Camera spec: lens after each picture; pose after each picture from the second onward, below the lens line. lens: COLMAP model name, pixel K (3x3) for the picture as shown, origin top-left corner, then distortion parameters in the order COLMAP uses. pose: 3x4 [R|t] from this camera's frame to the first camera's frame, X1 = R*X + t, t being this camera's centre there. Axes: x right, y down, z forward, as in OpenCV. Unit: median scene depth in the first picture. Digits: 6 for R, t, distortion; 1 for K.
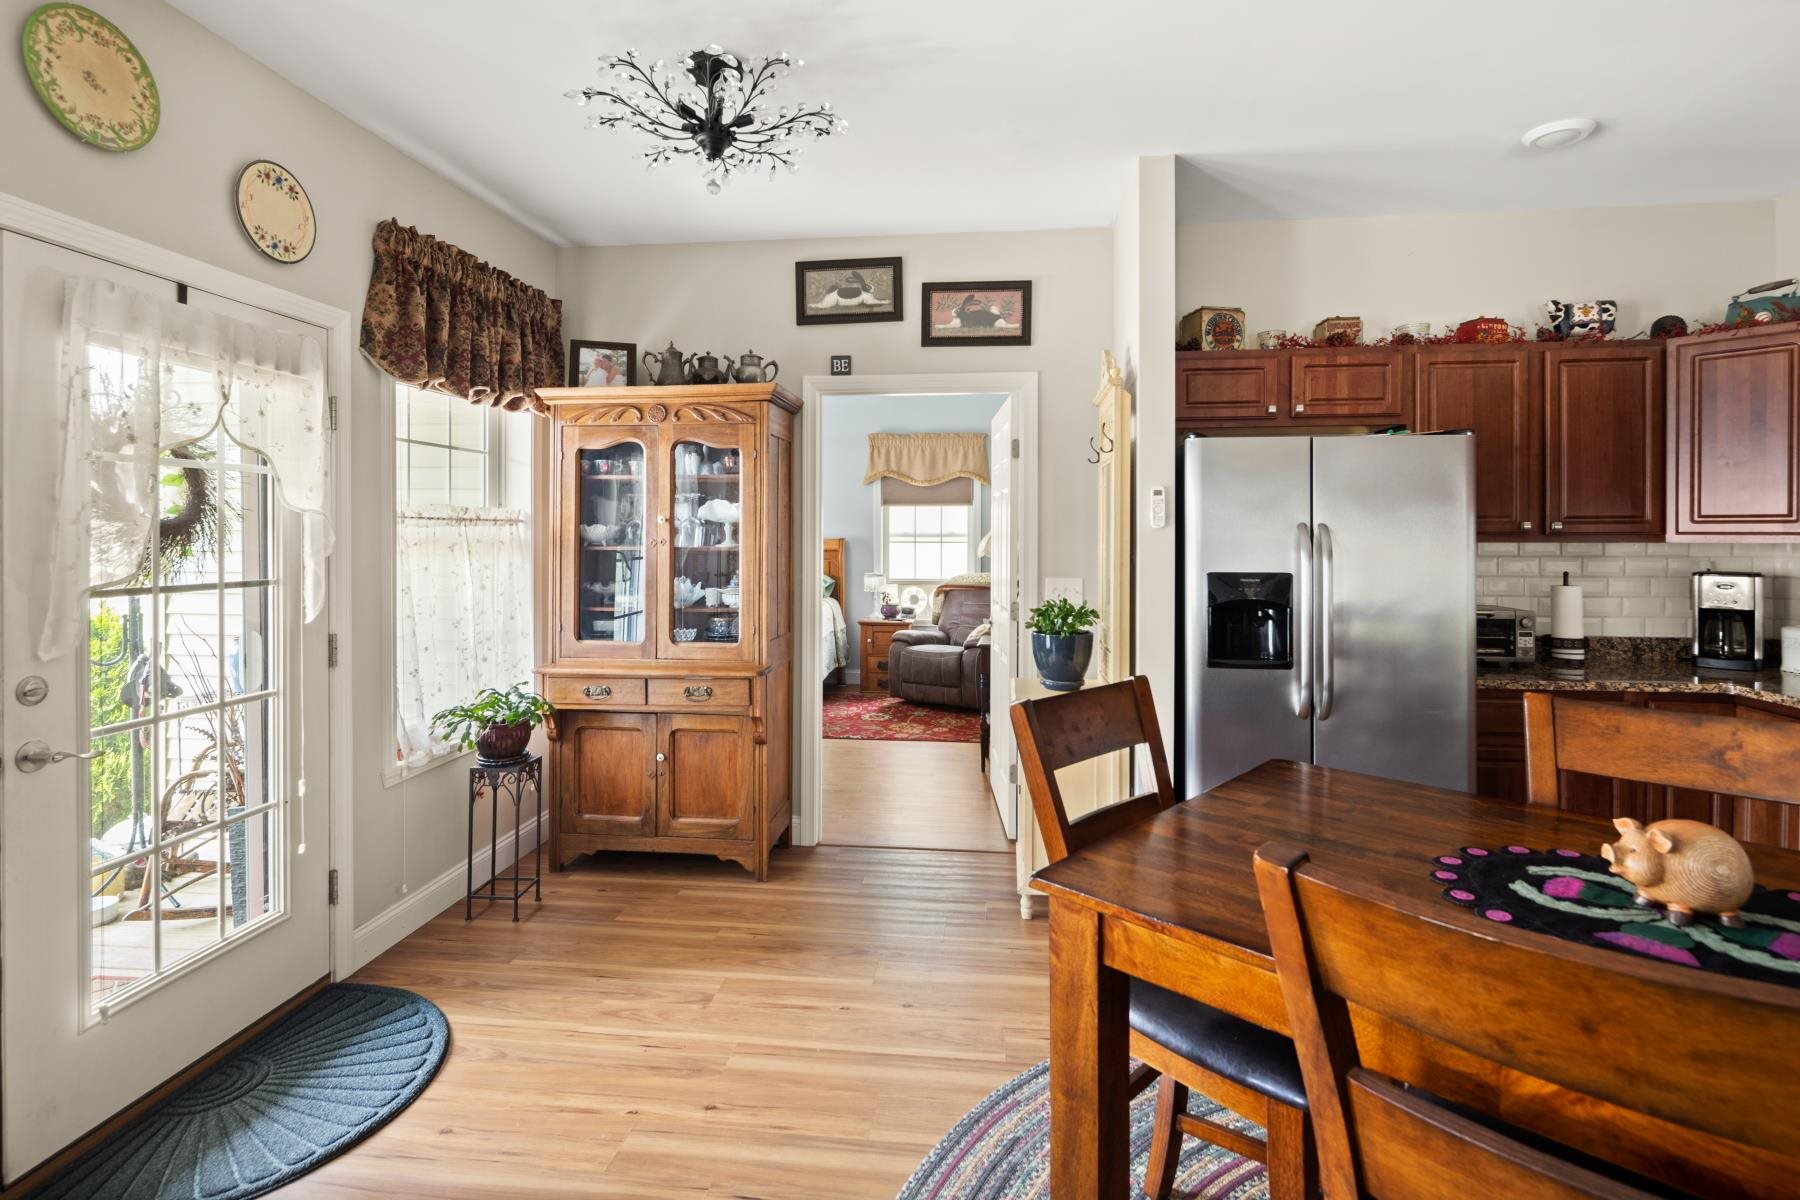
lens RADIAL K [[872.0, 0, 901.2], [0, 872.0, 534.3], [0, 0, 1]] dist [0.005880, -0.004995]
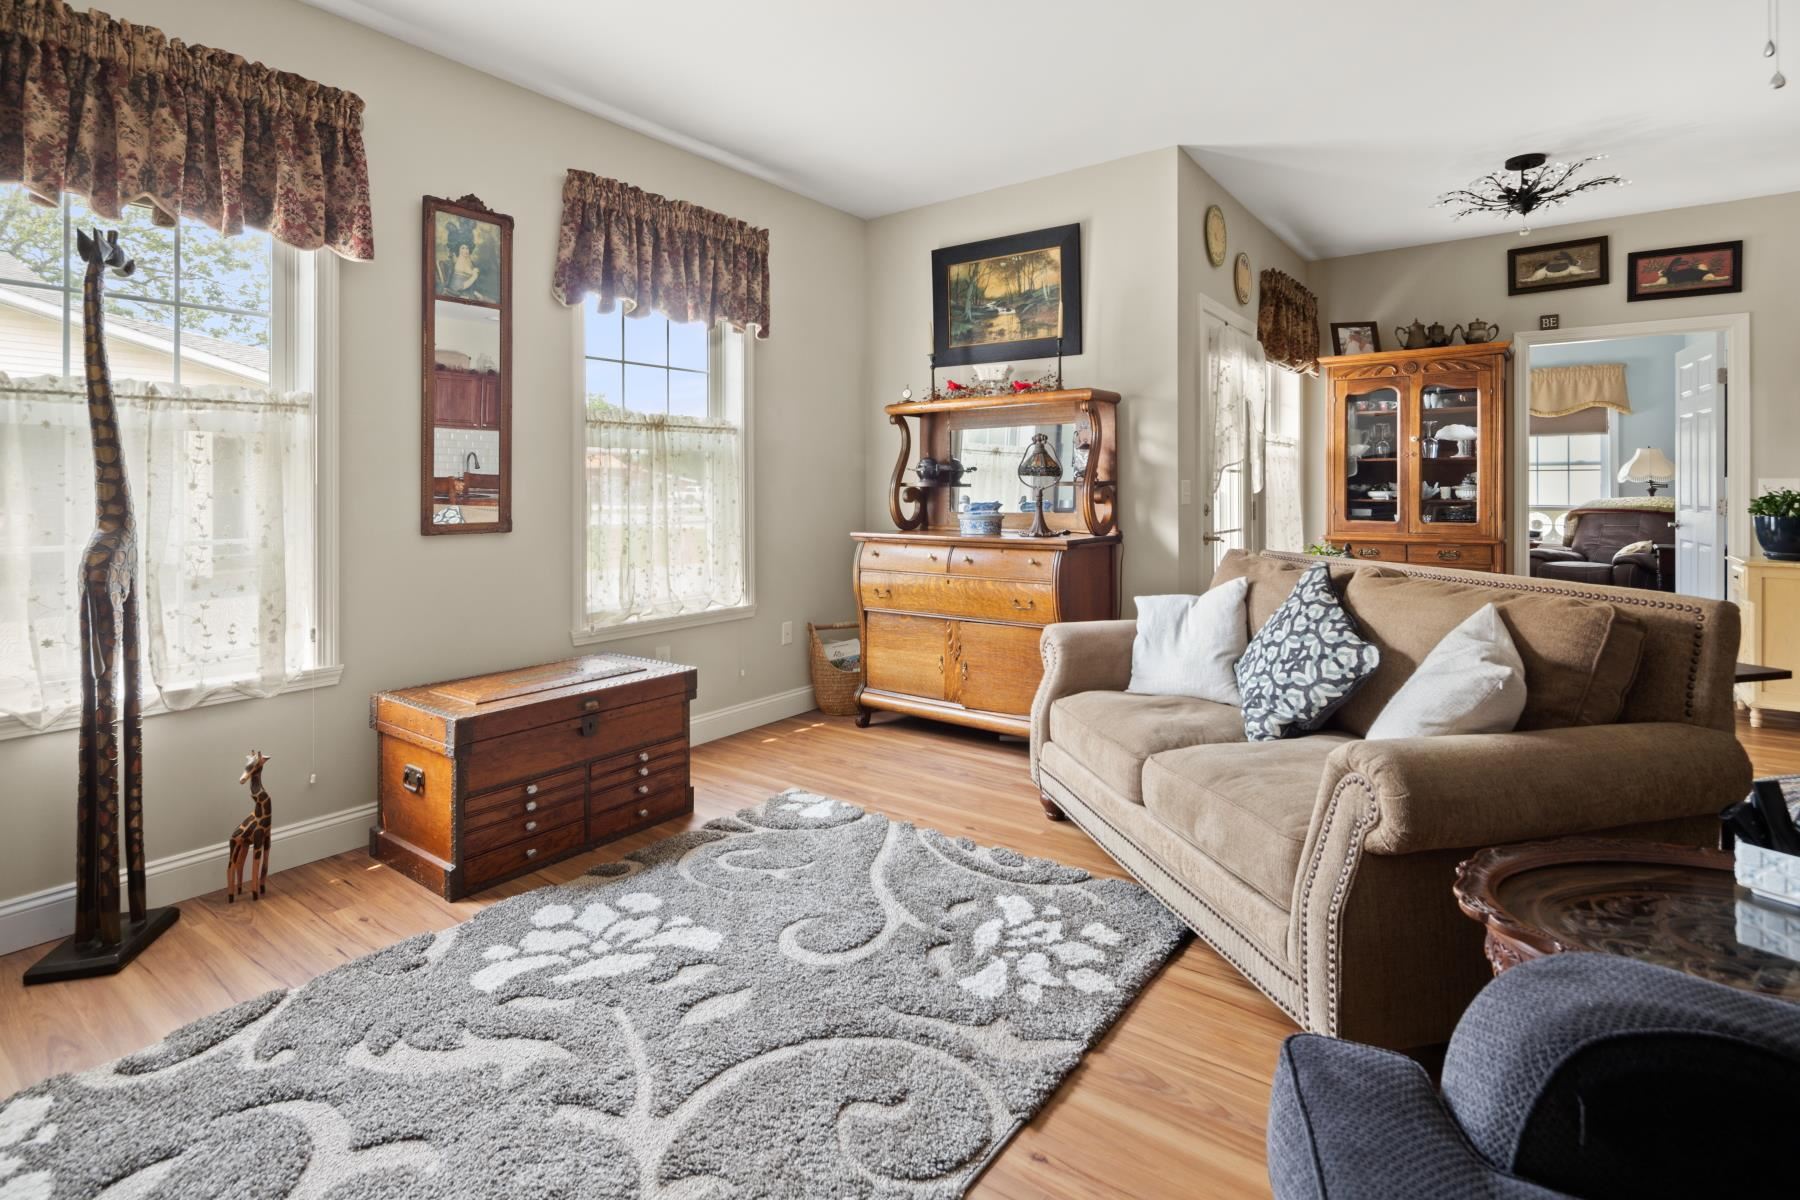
lens RADIAL K [[872.0, 0, 900.6], [0, 872.0, 487.2], [0, 0, 1]] dist [0.005880, -0.004995]
pose [[0.866412, -0.003564, -0.499316, -0.315127], [0.004051, 0.999992, -0.000108, 0.067063], [0.499313, -0.001930, 0.866420, -0.793883]]
